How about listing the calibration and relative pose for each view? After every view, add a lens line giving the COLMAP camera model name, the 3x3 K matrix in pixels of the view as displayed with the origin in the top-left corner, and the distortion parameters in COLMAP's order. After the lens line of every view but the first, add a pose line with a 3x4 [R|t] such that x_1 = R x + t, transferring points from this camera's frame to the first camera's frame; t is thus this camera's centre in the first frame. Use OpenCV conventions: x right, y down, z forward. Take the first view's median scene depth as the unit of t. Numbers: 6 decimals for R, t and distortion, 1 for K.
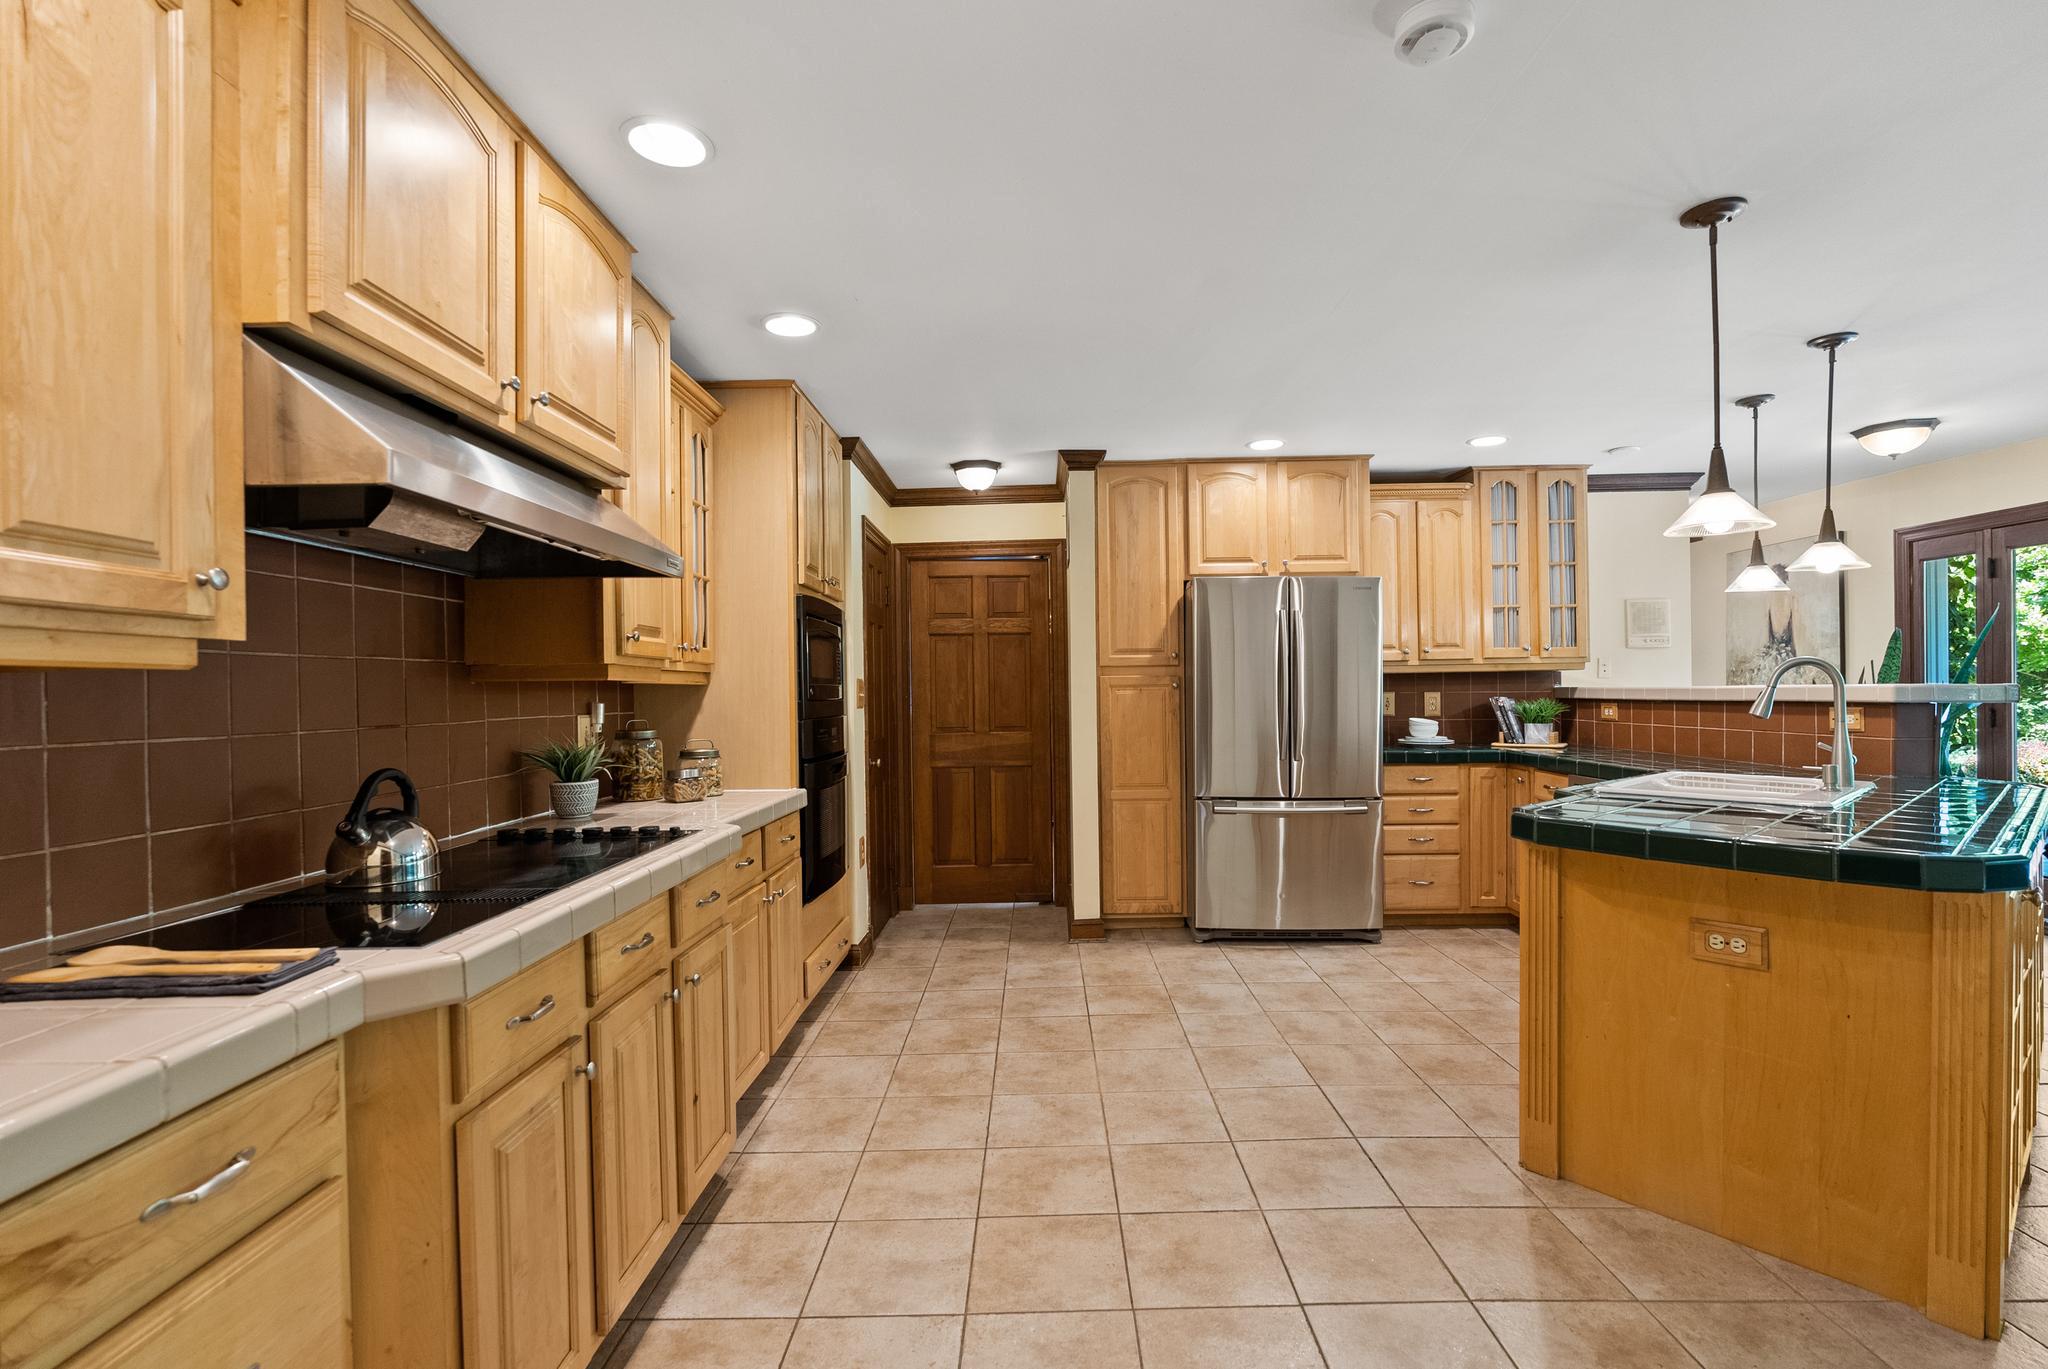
lens RADIAL K [[925.3, 0, 1023.6], [0, 925.3, 691.3], [0, 0, 1]] dist [-0.005527, 0.000544]
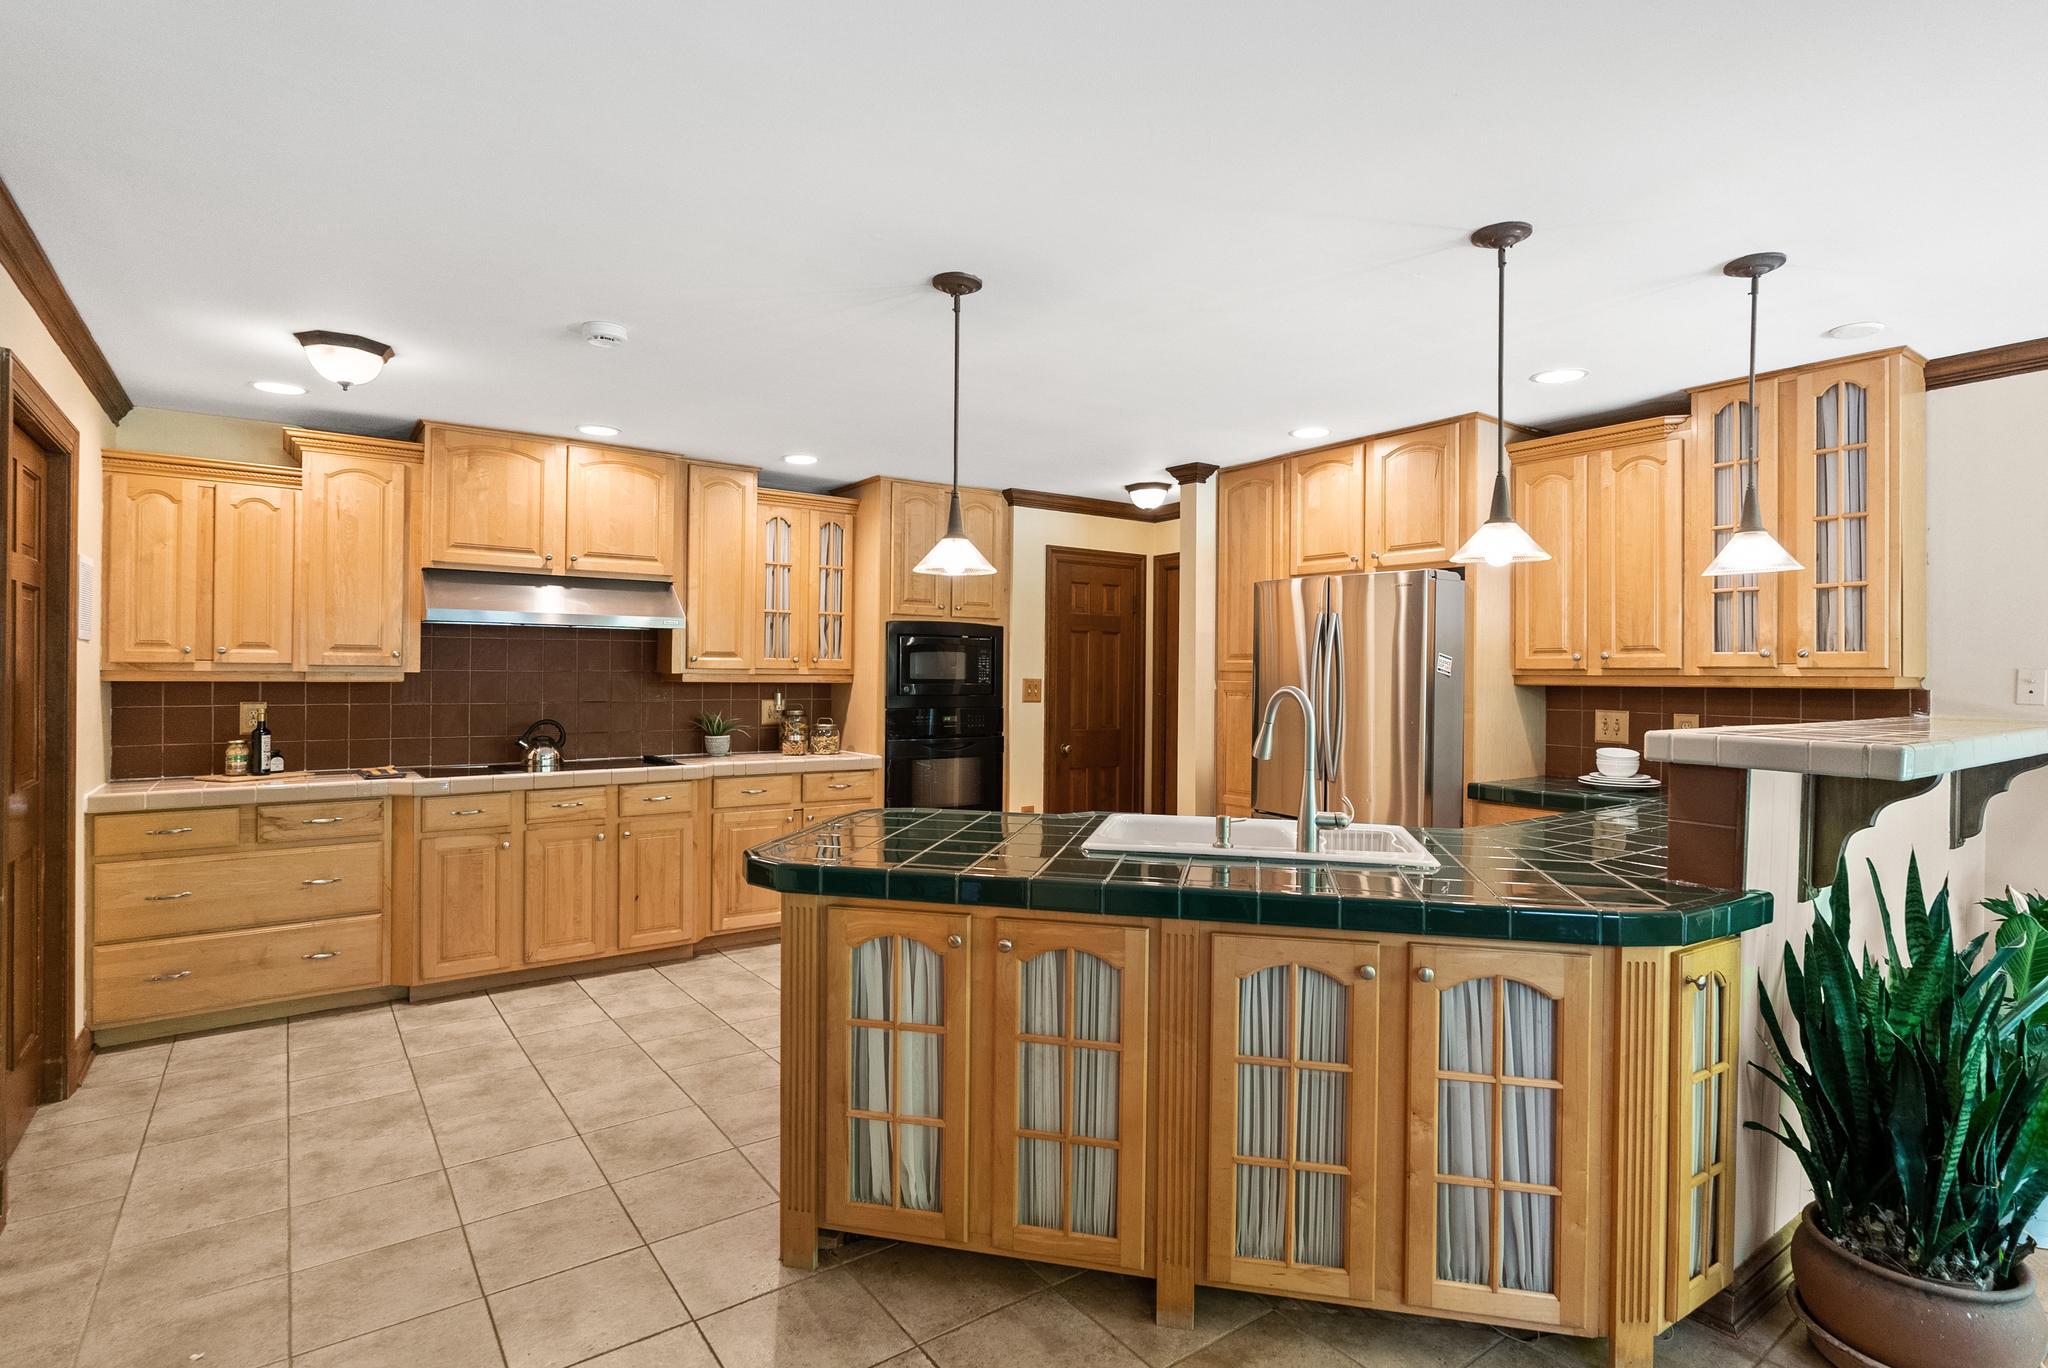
lens RADIAL K [[1020.7, 0, 1035.8], [0, 1020.7, 666.5], [0, 0, 1]] dist [-0.007359, 0.000177]
pose [[0.597768, 0.014225, -0.801543, 1.034689], [-0.015847, 0.999857, 0.005926, -0.042441], [0.801513, 0.009160, 0.597908, 0.206692]]
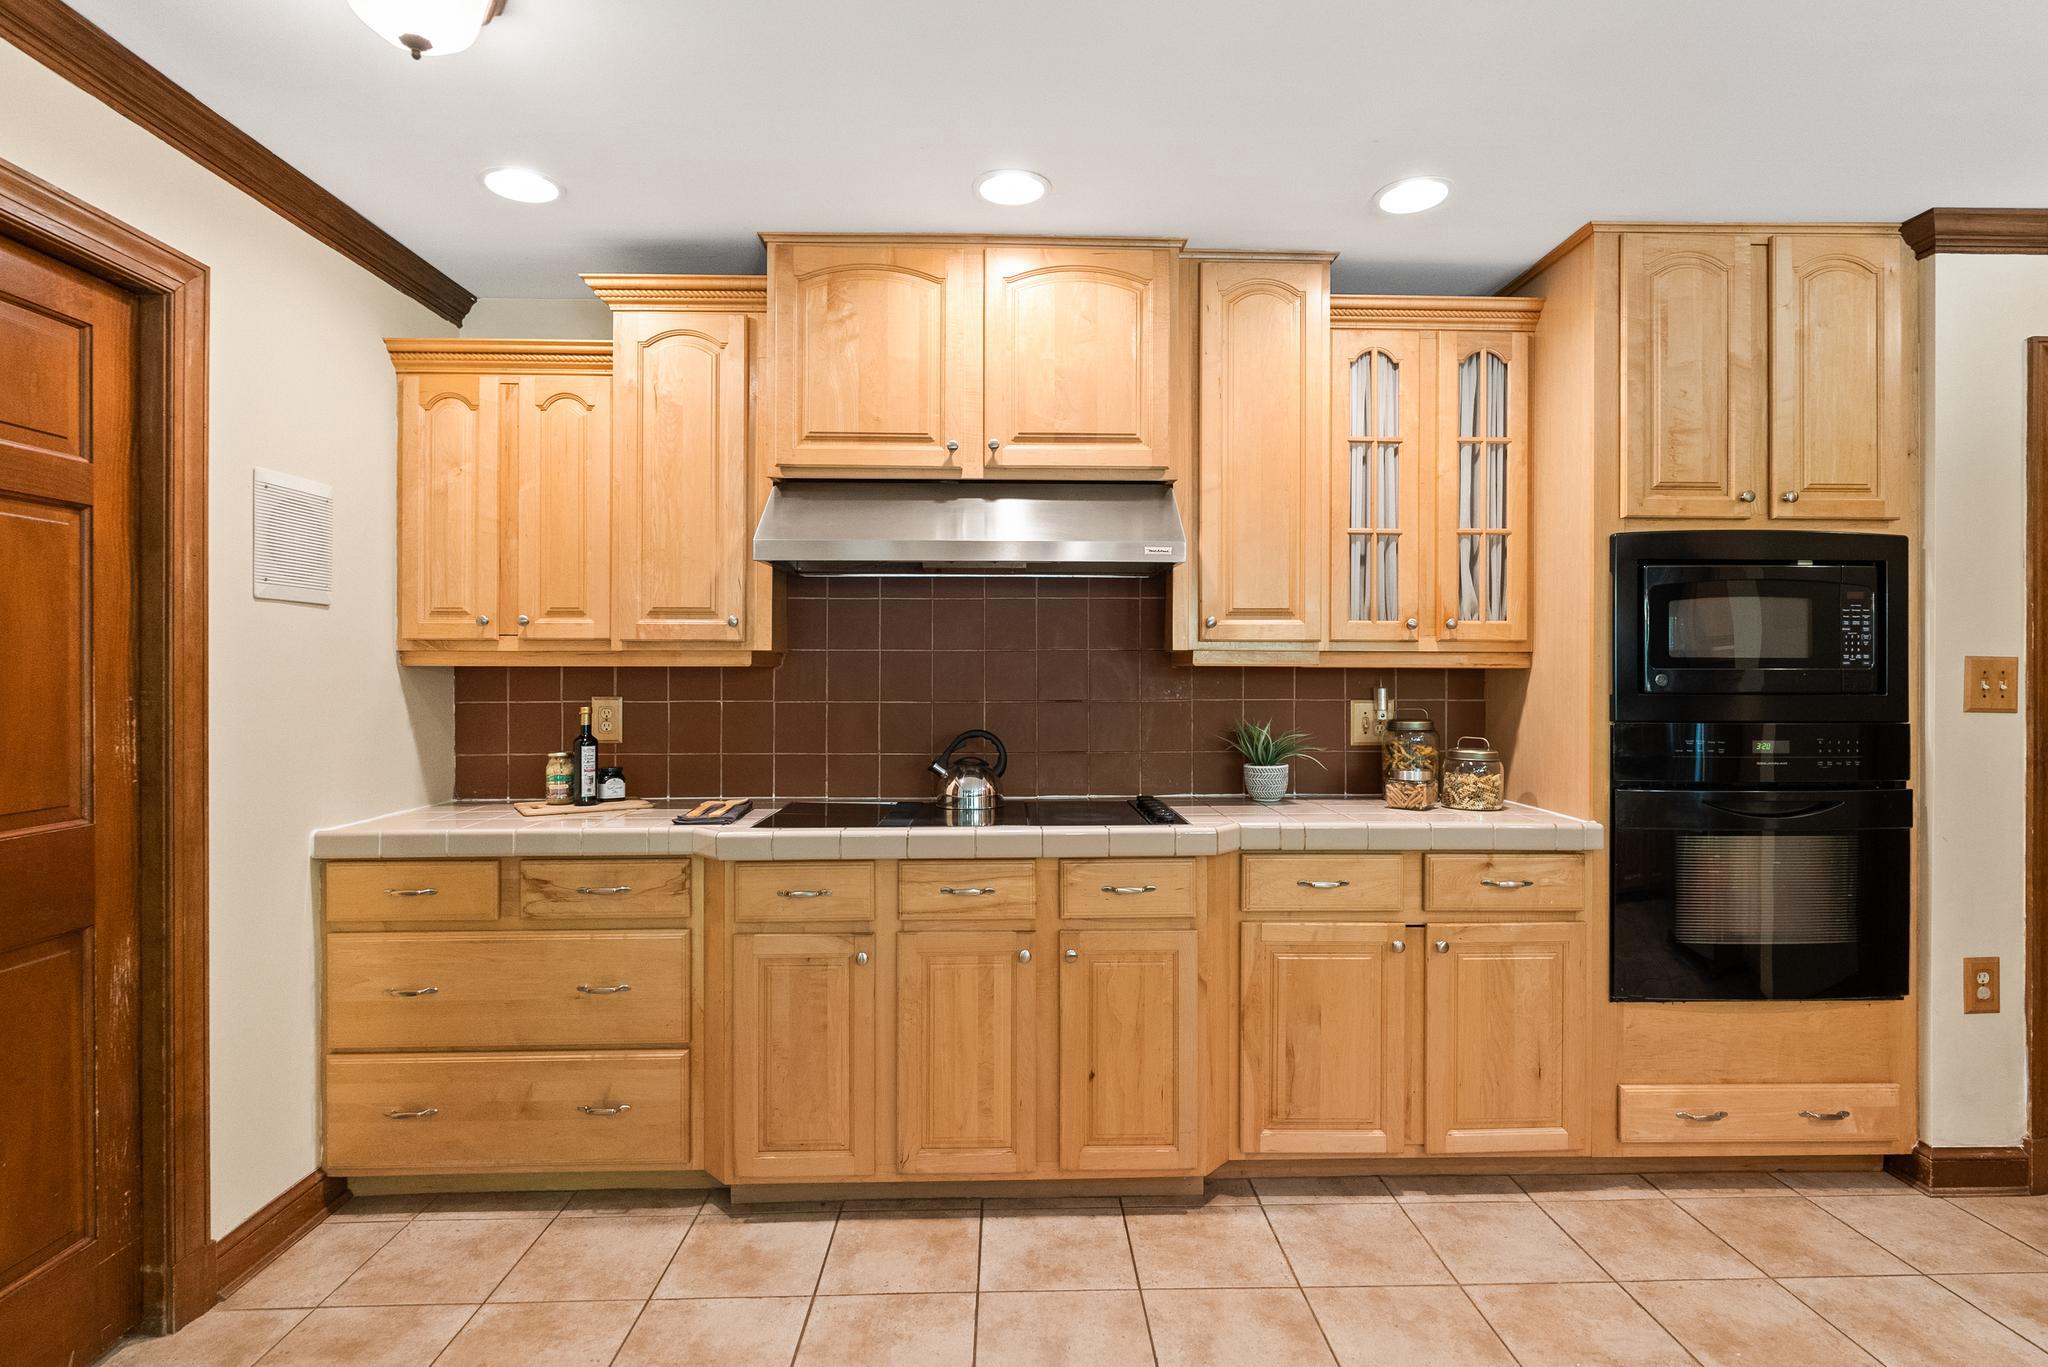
lens RADIAL K [[1020.7, 0, 1041.7], [0, 1020.7, 673.5], [0, 0, 1]] dist [-0.007359, 0.000177]
pose [[0.037253, 0.016101, -0.999176, 0.422726], [-0.000210, 0.999870, 0.016104, -0.014014], [0.999306, -0.000390, 0.037251, 0.493437]]
